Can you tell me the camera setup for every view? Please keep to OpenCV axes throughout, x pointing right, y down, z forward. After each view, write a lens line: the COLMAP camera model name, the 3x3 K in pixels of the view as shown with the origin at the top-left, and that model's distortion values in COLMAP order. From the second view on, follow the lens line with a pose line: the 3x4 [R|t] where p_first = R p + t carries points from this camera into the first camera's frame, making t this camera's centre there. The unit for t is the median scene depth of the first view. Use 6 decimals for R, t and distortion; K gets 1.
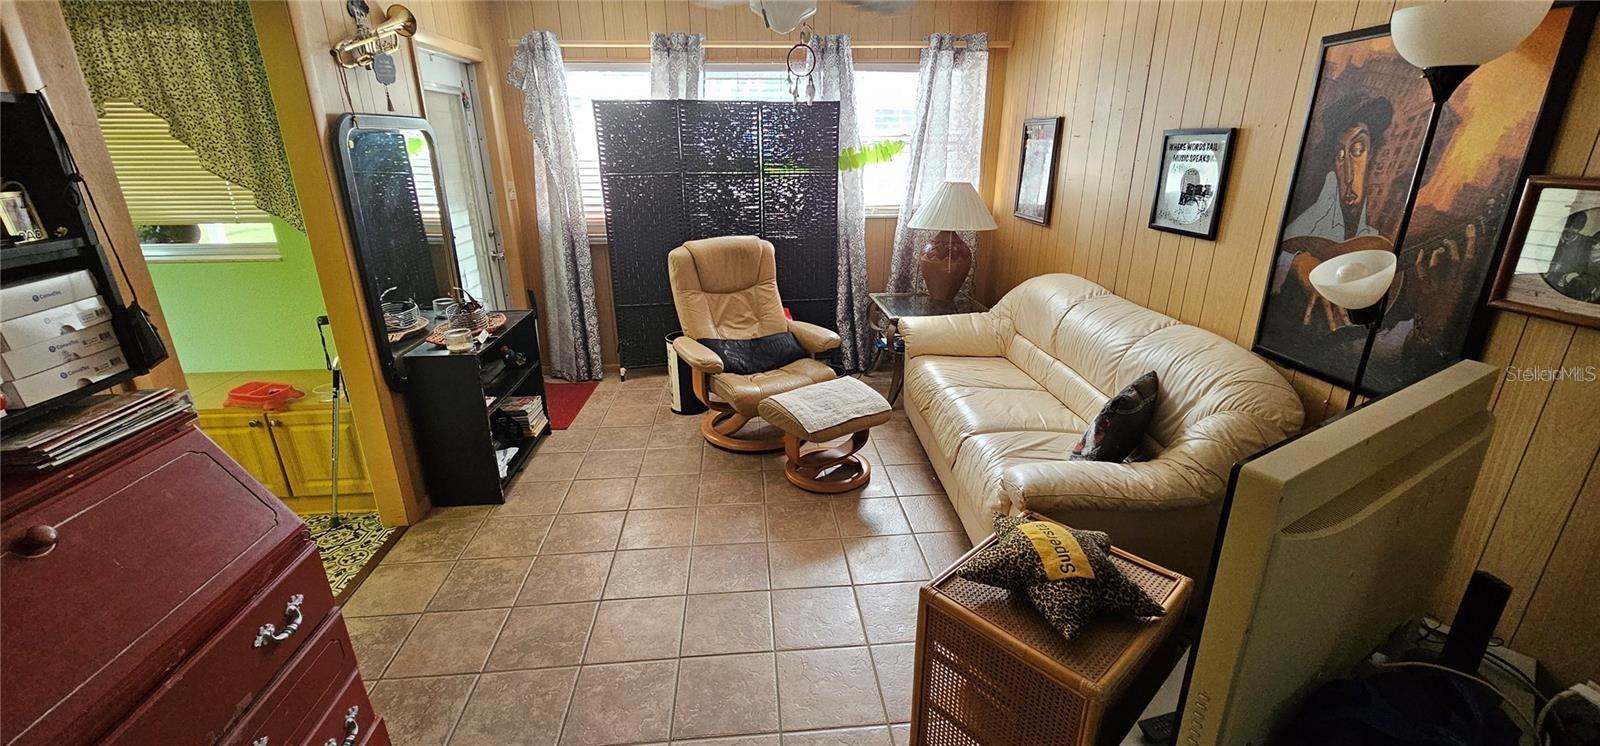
lens RADIAL K [[658.8, 0, 802.6], [0, 658.8, 379.4], [0, 0, 1]] dist [-0.000645, -0.000375]
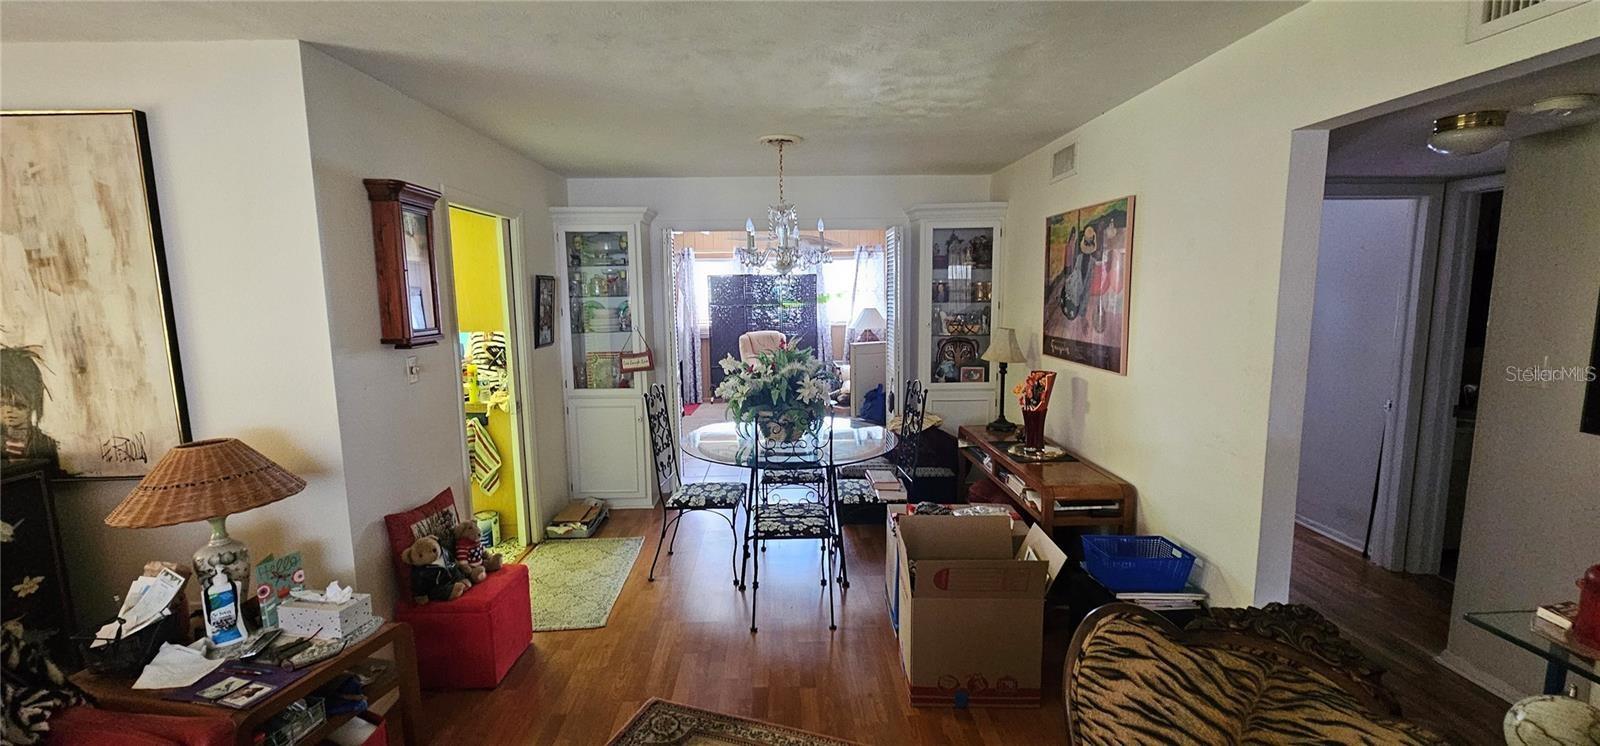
lens RADIAL K [[658.8, 0, 799.1], [0, 658.8, 371.4], [0, 0, 1]] dist [-0.000645, -0.000375]
pose [[0.998335, -0.003848, -0.057556, 0.121381], [-0.008739, 0.976165, -0.216856, 0.370776], [0.057019, 0.216998, 0.974505, -1.067039]]
